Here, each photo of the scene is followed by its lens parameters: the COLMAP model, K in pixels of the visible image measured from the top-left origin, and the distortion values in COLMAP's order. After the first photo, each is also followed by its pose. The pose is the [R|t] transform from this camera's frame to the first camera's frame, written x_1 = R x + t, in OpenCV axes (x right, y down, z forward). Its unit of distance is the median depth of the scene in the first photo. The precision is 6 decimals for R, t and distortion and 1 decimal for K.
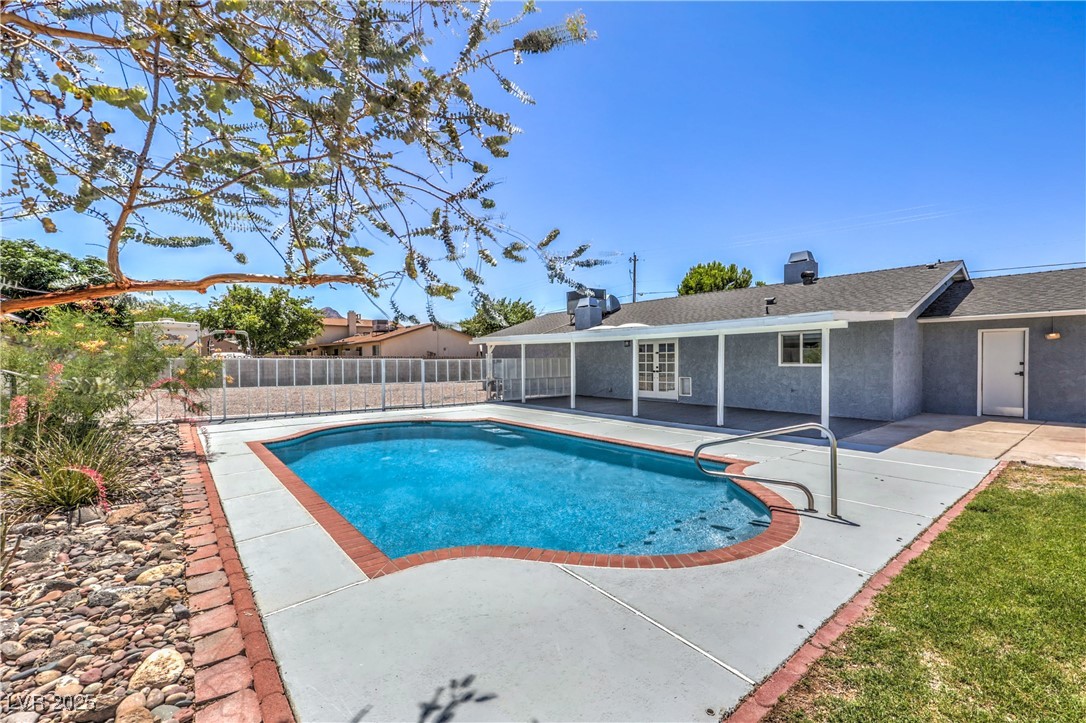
lens RADIAL K [[464.6, 0, 537.0], [0, 464.6, 363.4], [0, 0, 1]] dist [-0.000011, -0.000436]
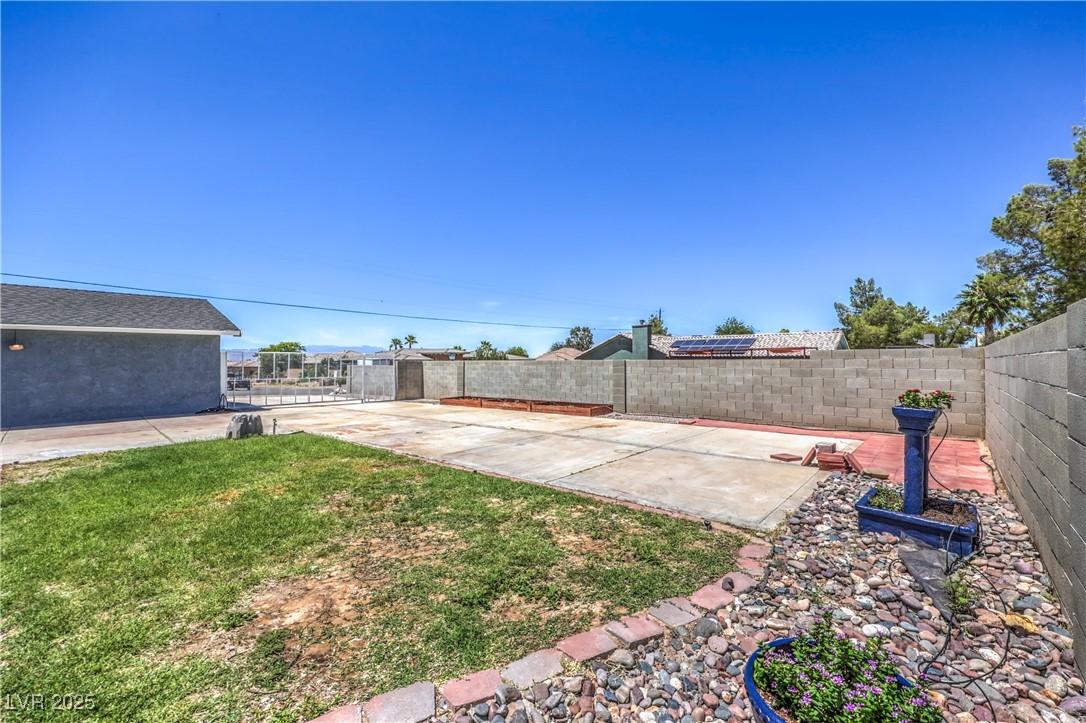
lens RADIAL K [[442.6, 0, 543.0], [0, 442.6, 361.5], [0, 0, 1]] dist [0.001699, 0.000283]
pose [[-0.163642, 0.006229, 0.986500, -0.082098], [0.014728, 0.999884, -0.003871, -0.002654], [-0.986410, 0.013895, -0.163715, -0.029002]]
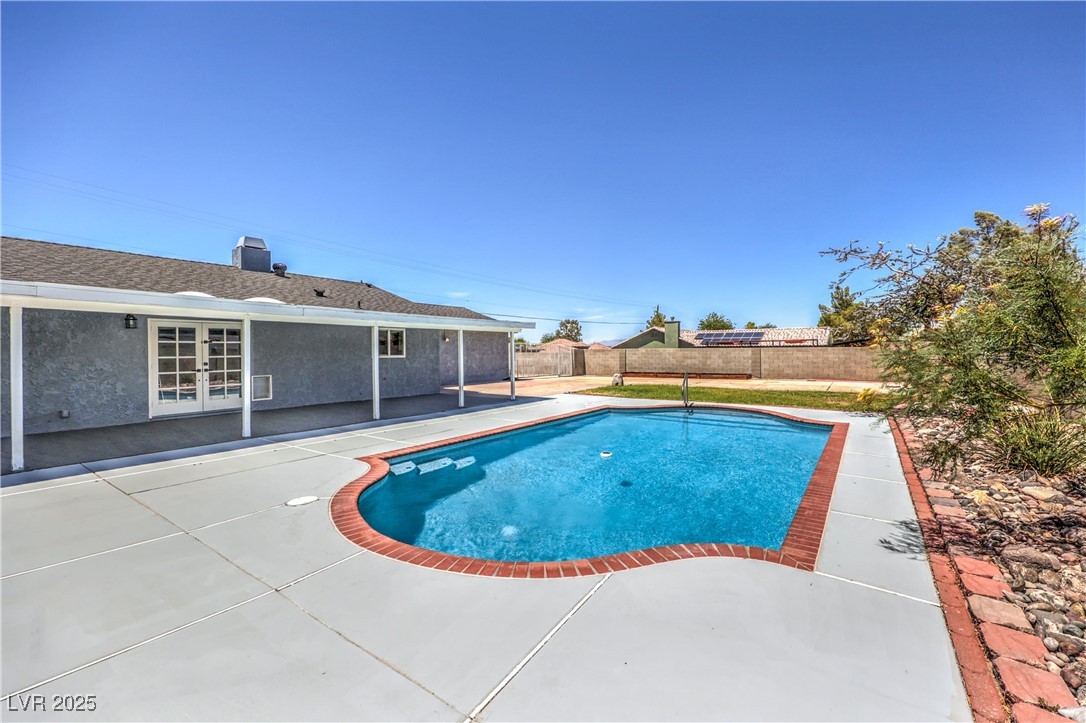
lens RADIAL K [[435.8, 0, 548.3], [0, 435.8, 357.8], [0, 0, 1]] dist [0.000754, -0.000015]
pose [[-0.253141, -0.006157, 0.967410, -0.538366], [0.015842, 0.999819, 0.010509, 0.001046], [-0.967300, 0.017986, -0.252998, 0.808224]]
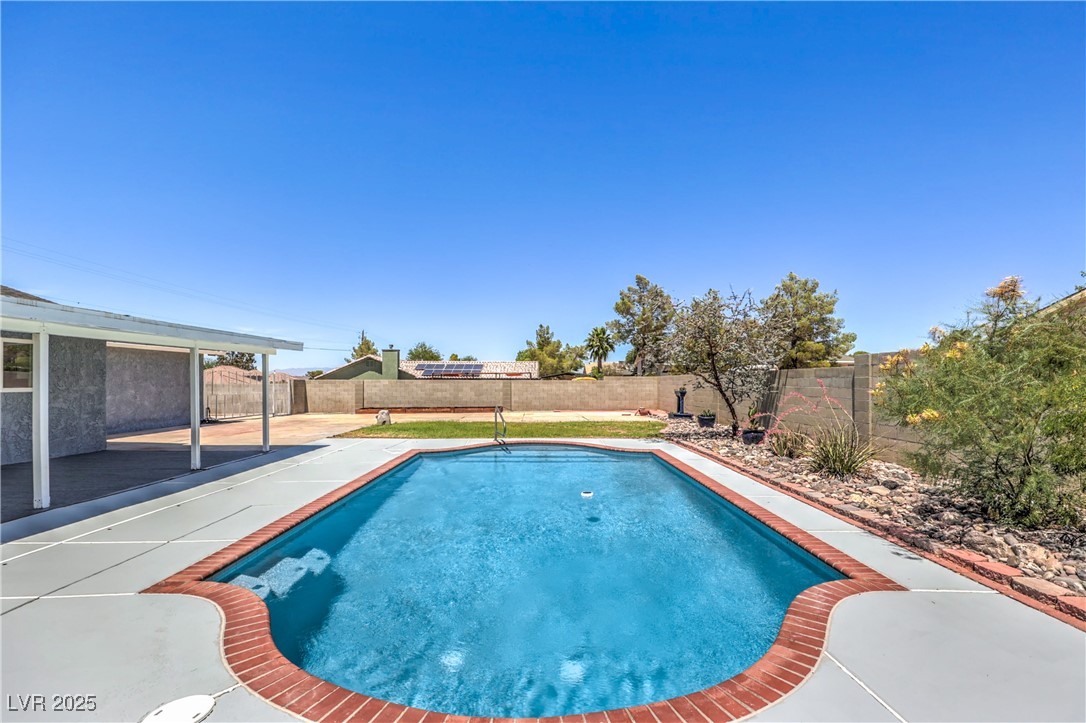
lens RADIAL K [[477.9, 0, 538.5], [0, 477.9, 385.4], [0, 0, 1]] dist [-0.001466, -0.000192]
pose [[-0.770174, 0.001796, 0.637832, -0.385743], [0.009545, 0.999917, 0.008710, -0.001576], [-0.637763, 0.012796, -0.770126, 0.938142]]
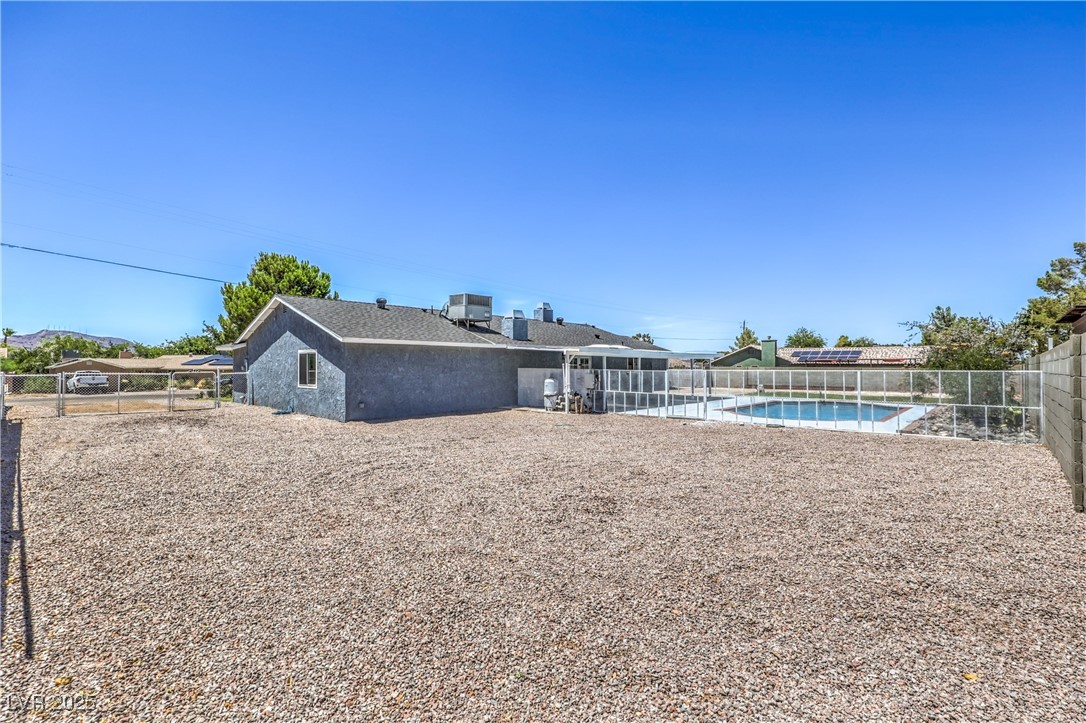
lens RADIAL K [[464.6, 0, 537.0], [0, 464.6, 363.4], [0, 0, 1]] dist [-0.000011, -0.000436]
pose [[-0.111837, 0.009757, 0.993679, -1.285894], [0.007964, 0.999928, -0.008922, -0.018714], [-0.993695, 0.006916, -0.111907, 1.501925]]
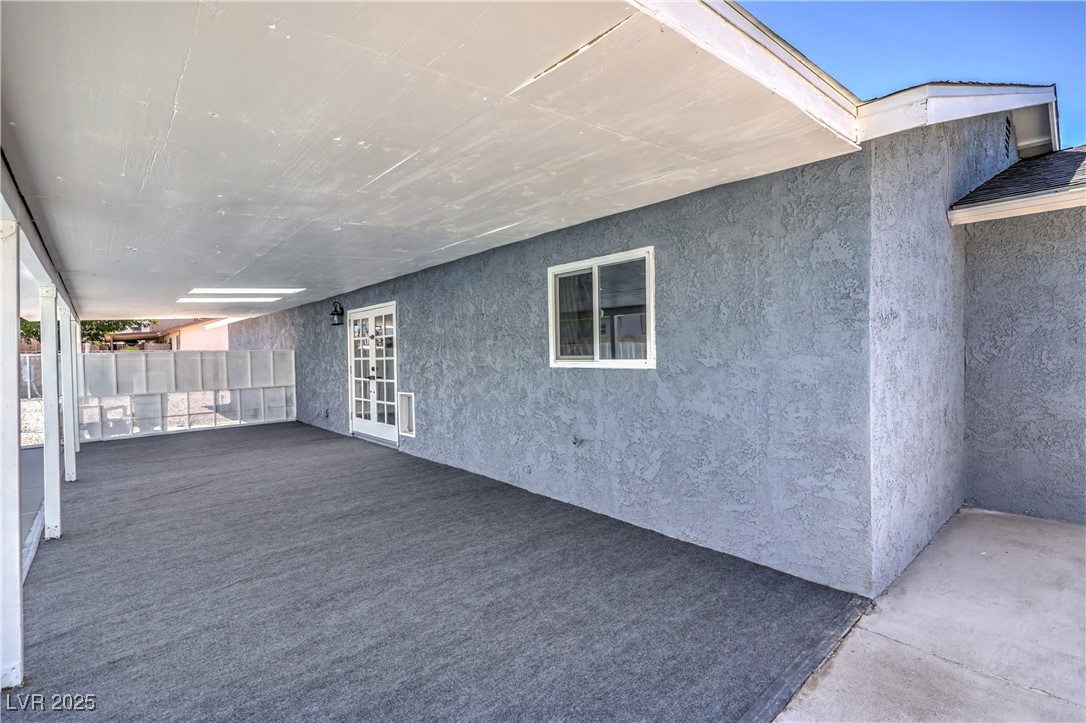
lens RADIAL K [[504.8, 0, 529.6], [0, 504.8, 356.0], [0, 0, 1]] dist [0.000116, 0.000041]
pose [[0.999424, -0.009086, 0.032698, 0.463608], [0.009197, 0.999952, -0.003245, -0.001211], [-0.032667, 0.003544, 0.999460, 0.592279]]
